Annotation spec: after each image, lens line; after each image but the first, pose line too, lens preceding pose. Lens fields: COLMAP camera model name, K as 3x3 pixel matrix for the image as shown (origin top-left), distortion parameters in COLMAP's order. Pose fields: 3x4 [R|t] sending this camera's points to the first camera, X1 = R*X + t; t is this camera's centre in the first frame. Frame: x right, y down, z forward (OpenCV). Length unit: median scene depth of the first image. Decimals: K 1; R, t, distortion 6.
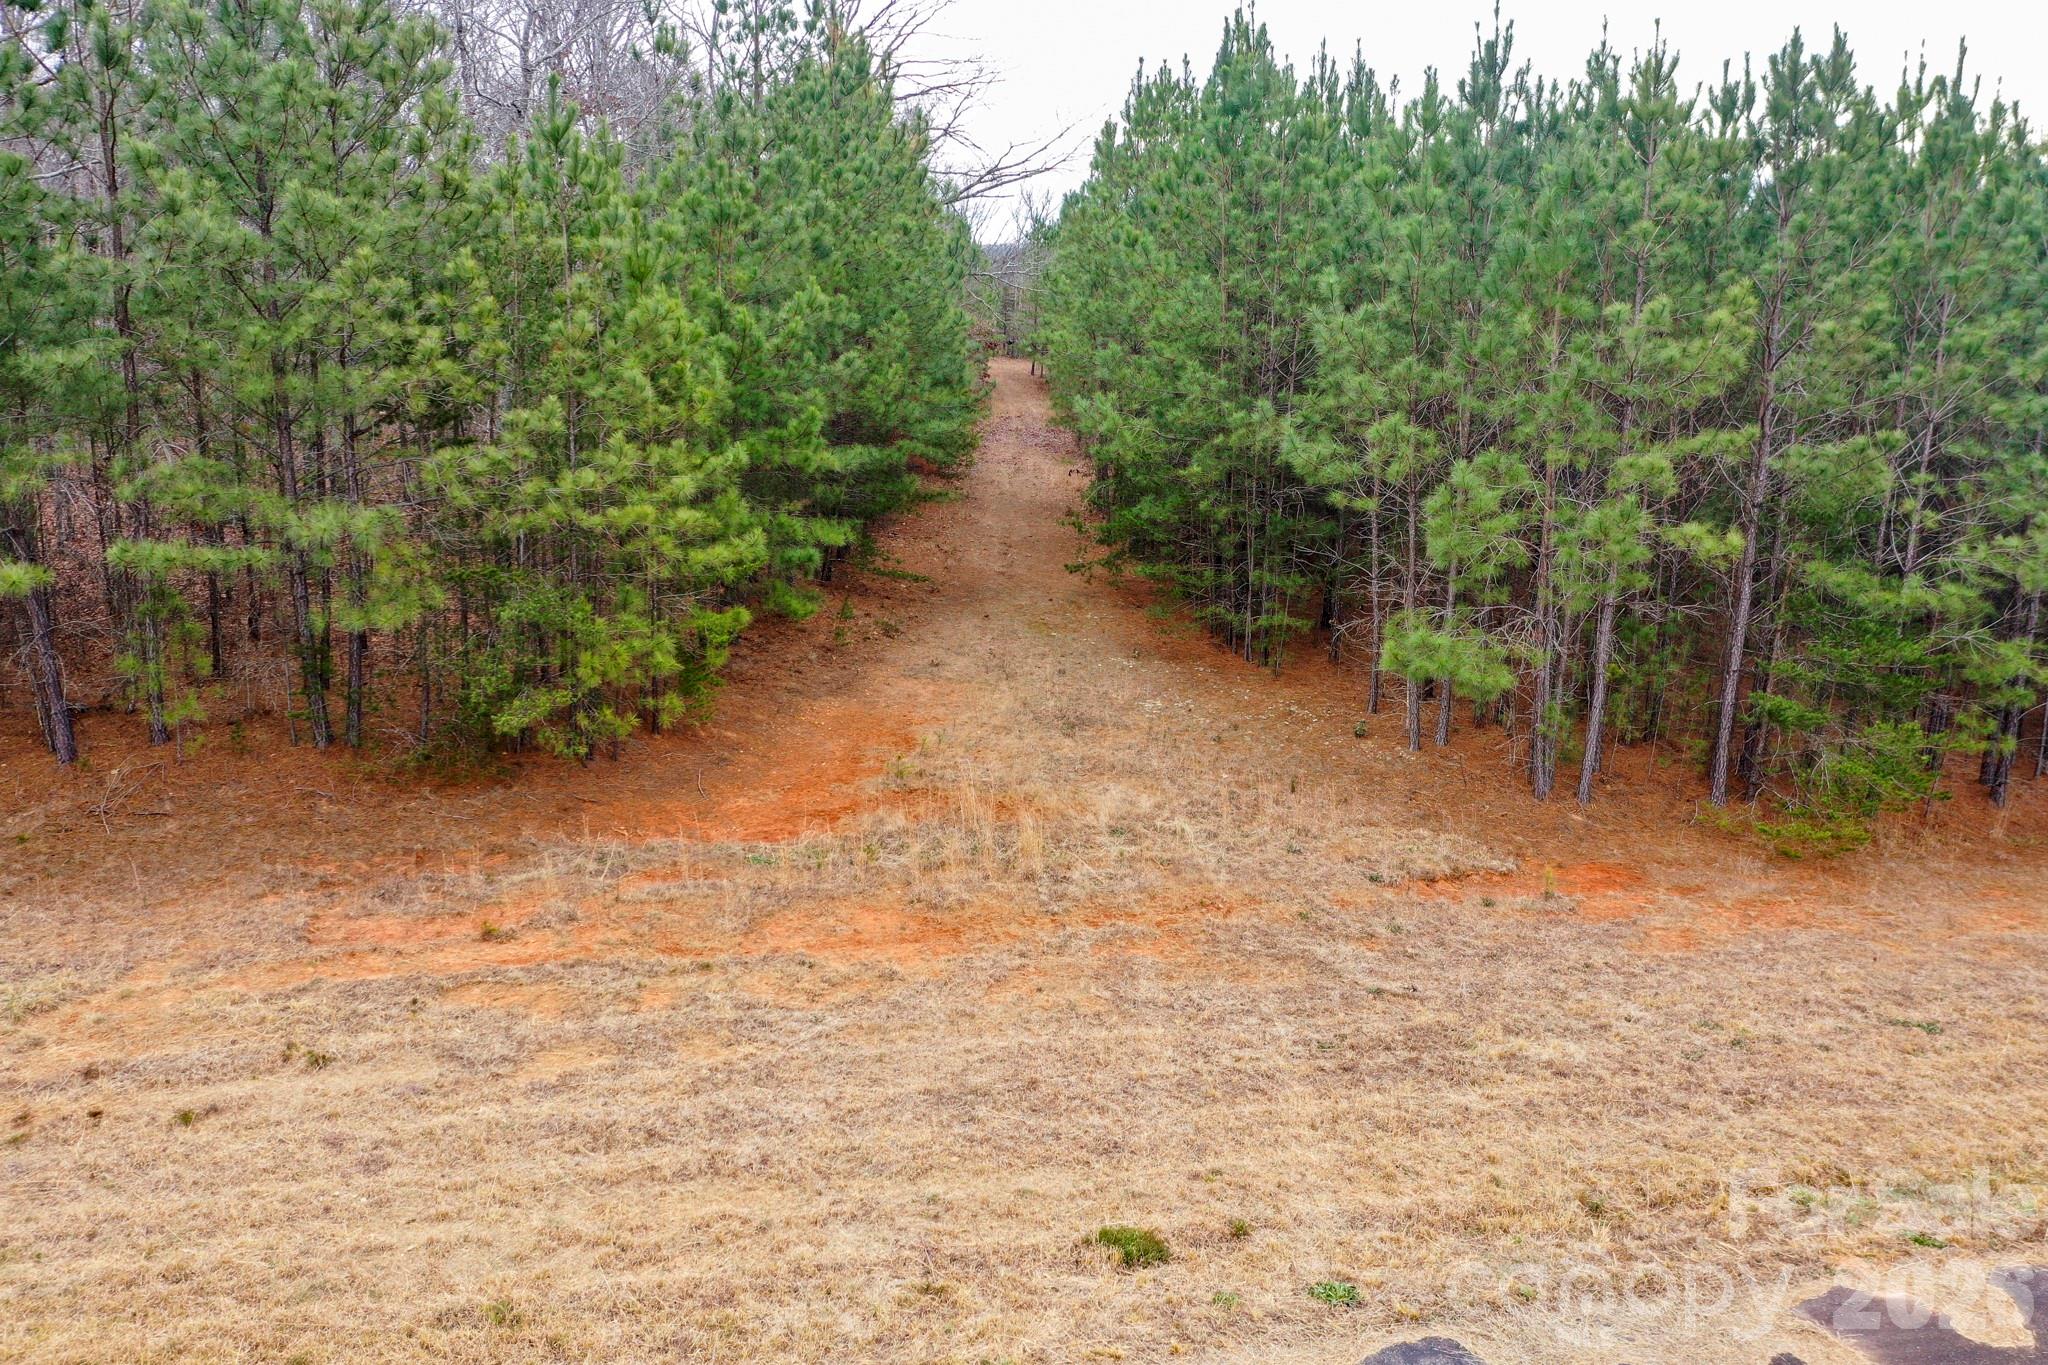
lens RADIAL K [[1650.2, 0, 1024.7], [0, 1650.2, 589.6], [0, 0, 1]] dist [0.002912, 0.010037]
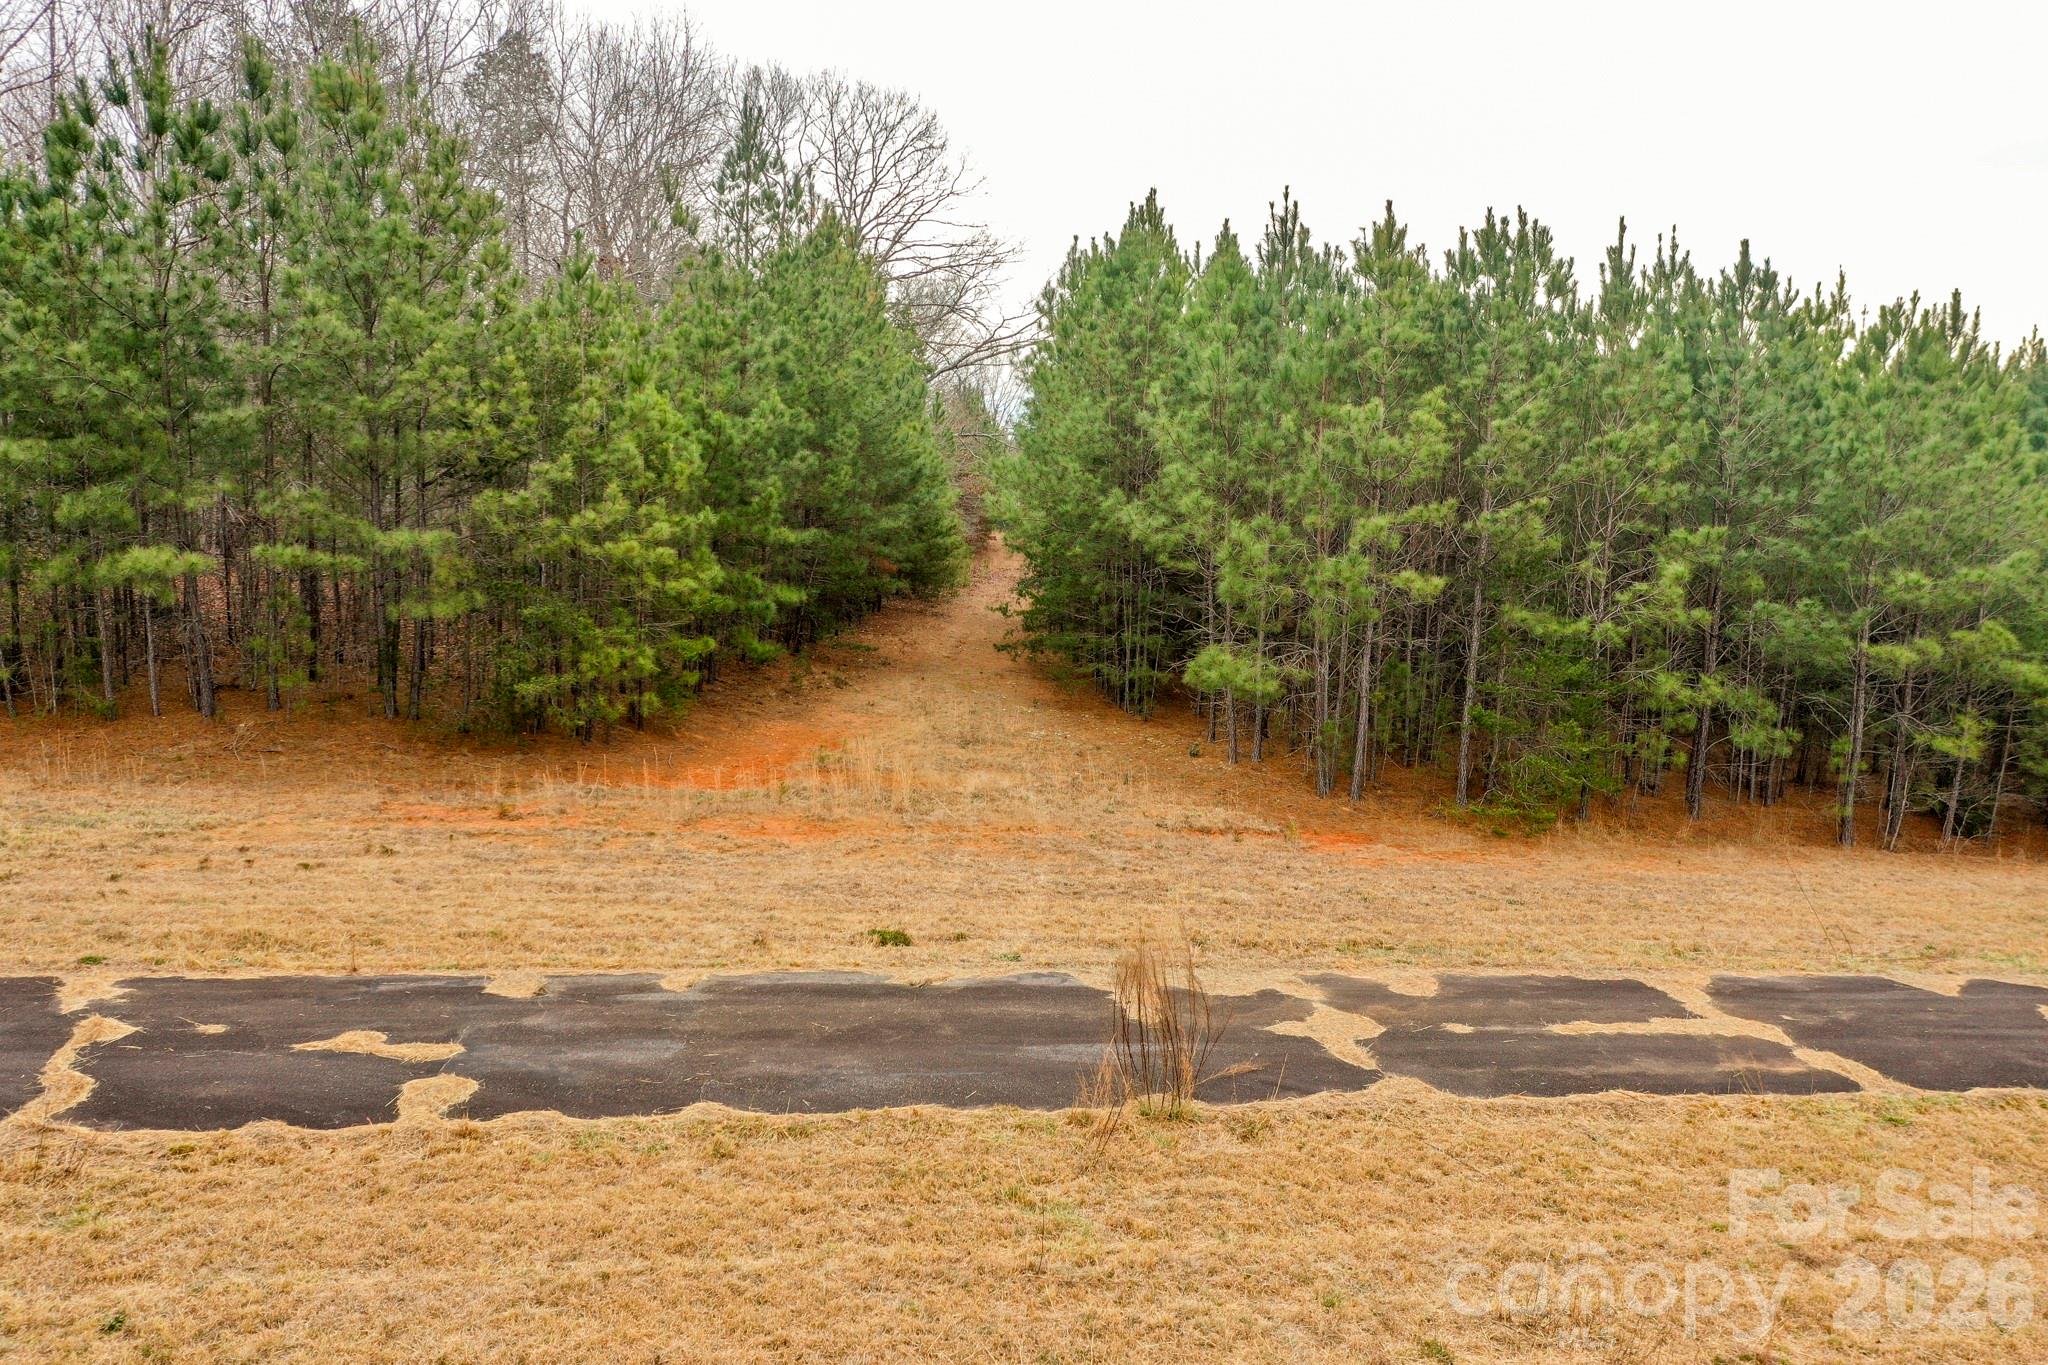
lens RADIAL K [[1671.7, 0, 1024.0], [0, 1671.7, 682.5], [0, 0, 1]] dist [-0.000022, -0.000239]
pose [[0.999285, 0.020253, -0.031923, 0.135076], [-0.022188, 0.997861, -0.061487, 0.138094], [0.030609, 0.062152, 0.997597, -0.349035]]
